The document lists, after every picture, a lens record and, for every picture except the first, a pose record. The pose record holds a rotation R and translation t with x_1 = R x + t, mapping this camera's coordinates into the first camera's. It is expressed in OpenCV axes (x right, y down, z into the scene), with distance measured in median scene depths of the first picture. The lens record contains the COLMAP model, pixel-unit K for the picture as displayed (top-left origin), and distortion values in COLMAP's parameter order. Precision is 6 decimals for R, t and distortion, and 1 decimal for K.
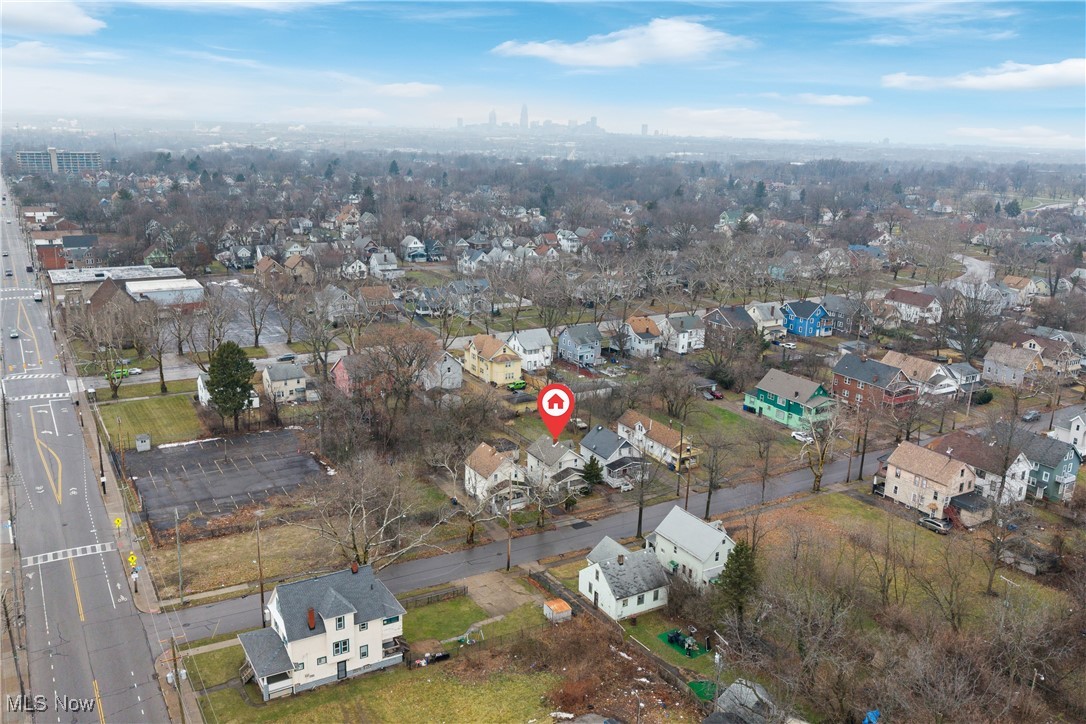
lens RADIAL K [[898.6, 0, 541.1], [0, 898.6, 370.0], [0, 0, 1]] dist [0.145950, -0.334093]
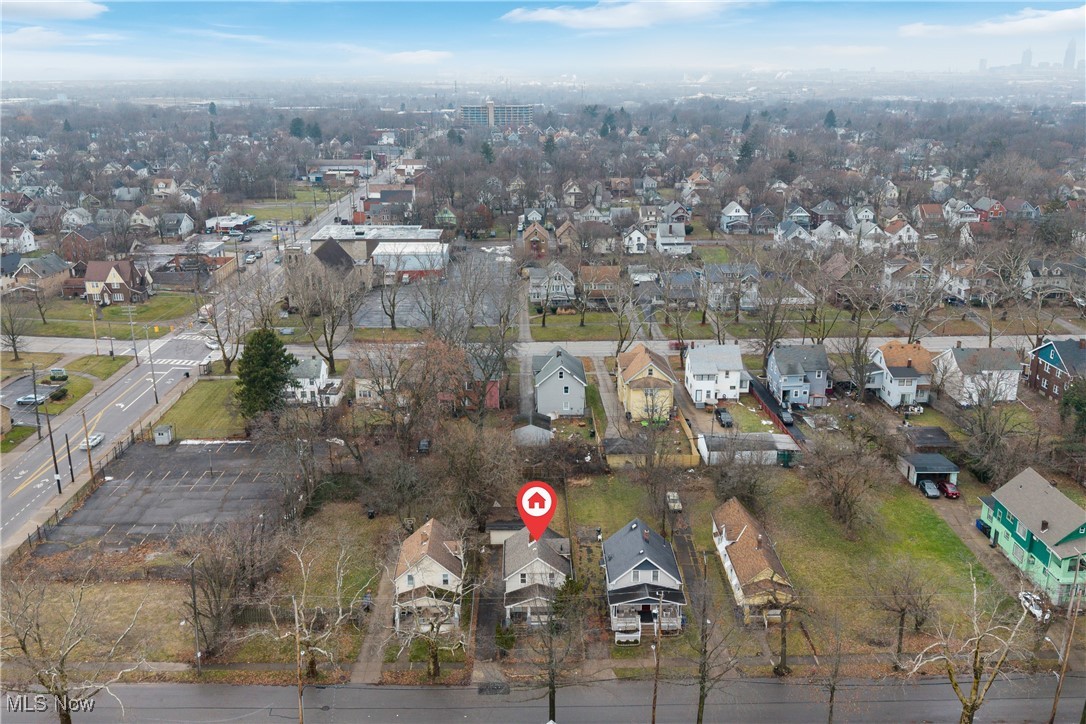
lens RADIAL K [[947.6, 0, 543.0], [0, 947.6, 362.0], [0, 0, 1]] dist [0.071108, -0.127669]
pose [[0.868013, 0.119549, -0.481935, 0.230515], [-0.105308, 0.992827, 0.056611, -0.059054], [0.485246, 0.001613, 0.874376, 0.275990]]
